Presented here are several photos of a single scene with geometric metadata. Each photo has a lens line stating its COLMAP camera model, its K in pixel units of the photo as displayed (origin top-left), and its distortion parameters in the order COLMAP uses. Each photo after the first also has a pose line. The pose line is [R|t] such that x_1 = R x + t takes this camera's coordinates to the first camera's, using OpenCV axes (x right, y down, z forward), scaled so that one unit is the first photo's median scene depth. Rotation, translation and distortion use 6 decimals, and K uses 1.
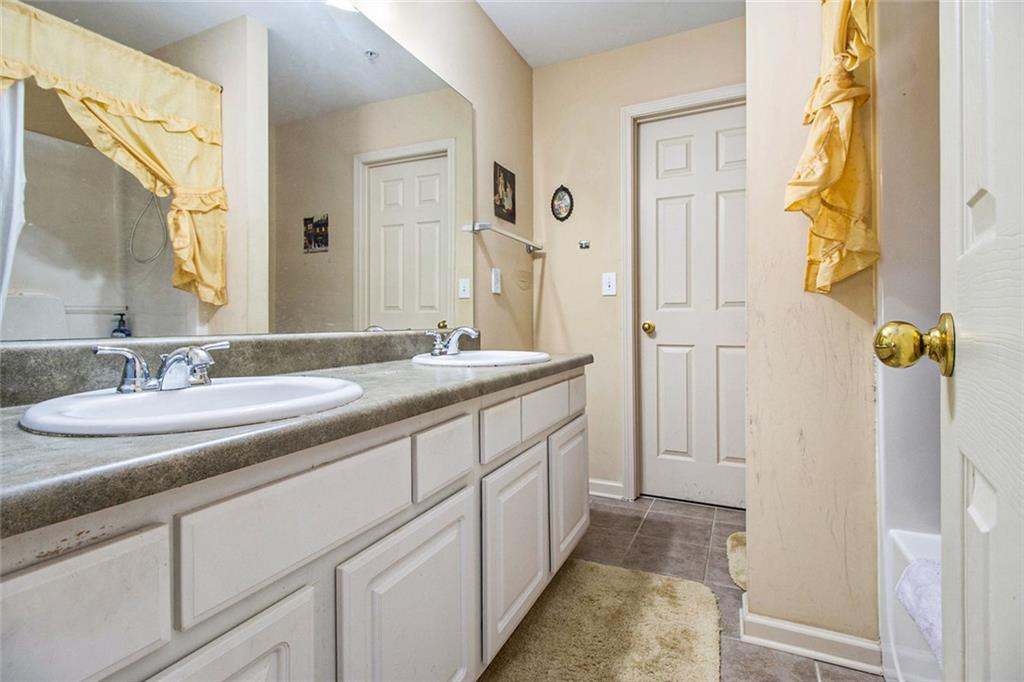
lens RADIAL K [[483.5, 0, 512.1], [0, 483.5, 324.2], [0, 0, 1]] dist [-0.000853, -0.000361]
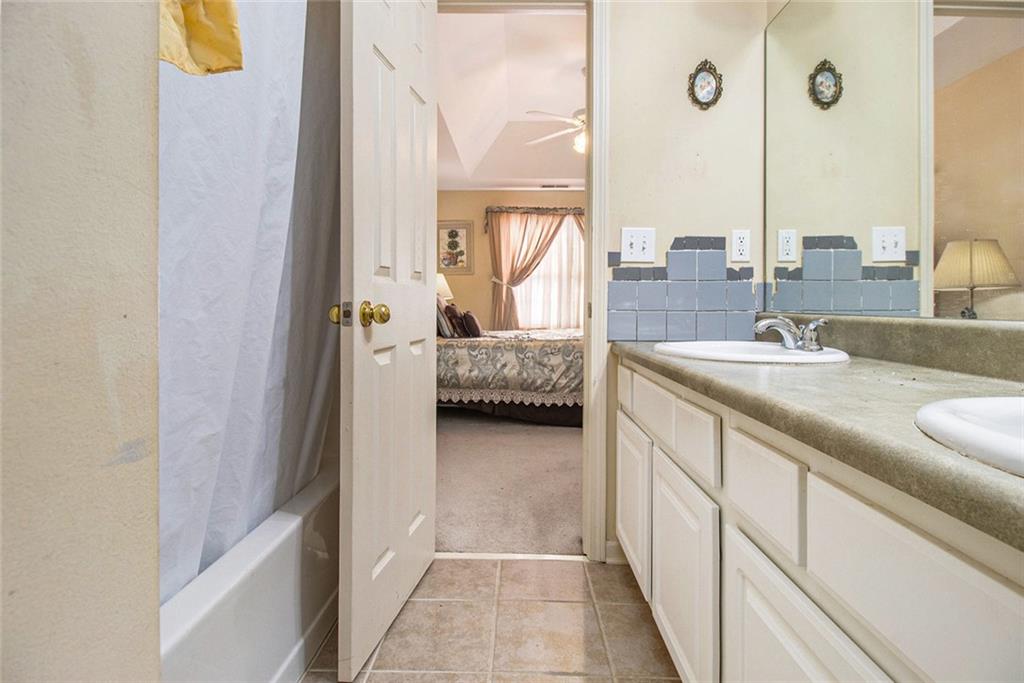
lens RADIAL K [[479.1, 0, 512.2], [0, 479.1, 299.0], [0, 0, 1]] dist [-0.000388, -0.000078]
pose [[-0.911026, -0.002612, -0.412340, 0.484588], [-0.001241, 0.999993, -0.003592, -0.007128], [0.412346, -0.002761, -0.911023, 1.460386]]
